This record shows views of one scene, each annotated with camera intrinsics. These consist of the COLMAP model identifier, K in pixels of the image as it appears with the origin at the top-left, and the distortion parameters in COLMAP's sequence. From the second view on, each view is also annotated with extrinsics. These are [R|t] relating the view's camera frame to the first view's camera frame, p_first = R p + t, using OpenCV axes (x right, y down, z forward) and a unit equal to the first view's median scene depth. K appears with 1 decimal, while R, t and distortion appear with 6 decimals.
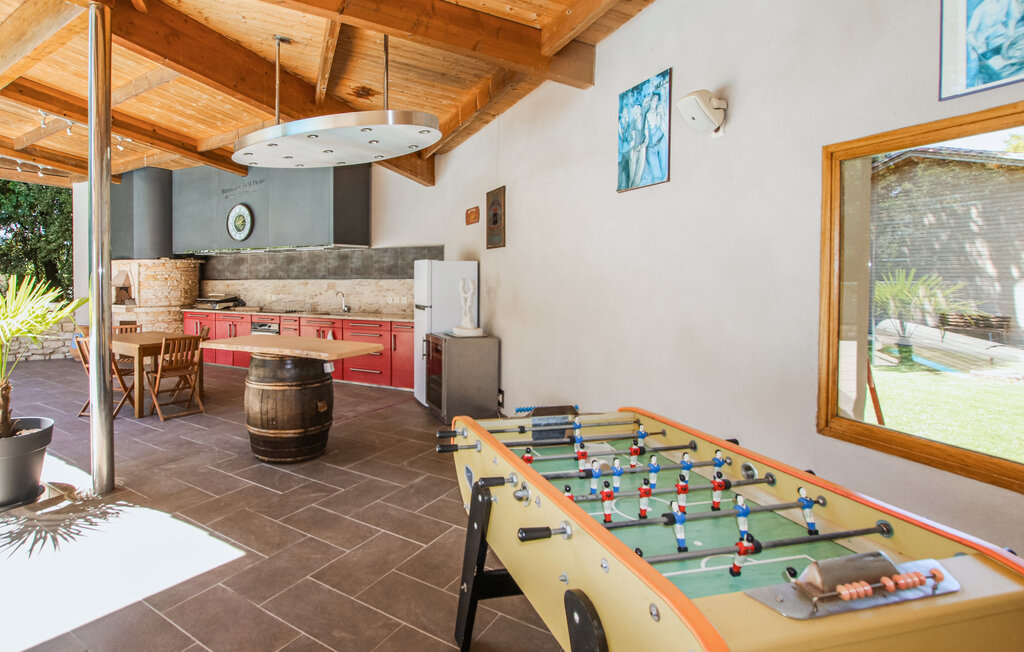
lens RADIAL K [[538.0, 0, 400.4], [0, 538.0, 279.3], [0, 0, 1]] dist [-0.027068, 0.001596]
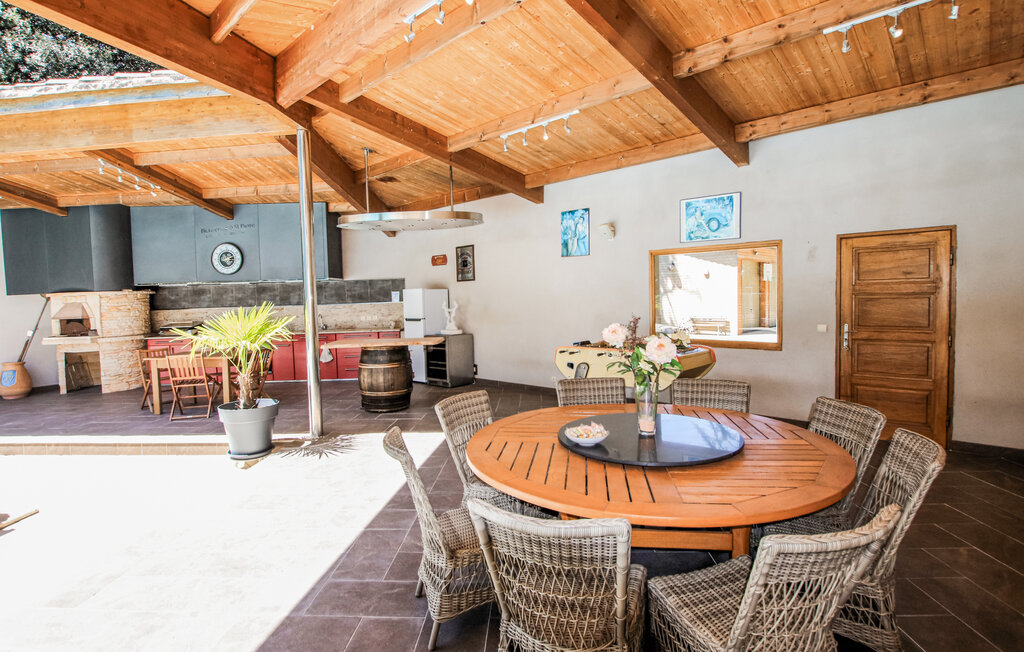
lens RADIAL K [[500.9, 0, 513.5], [0, 500.9, 302.0], [0, 0, 1]] dist [-0.028575, 0.000592]
pose [[0.825008, -0.025712, 0.564536, -0.467827], [0.029599, 0.999559, 0.002270, 0.006099], [-0.564346, 0.014837, 0.825405, -0.295512]]
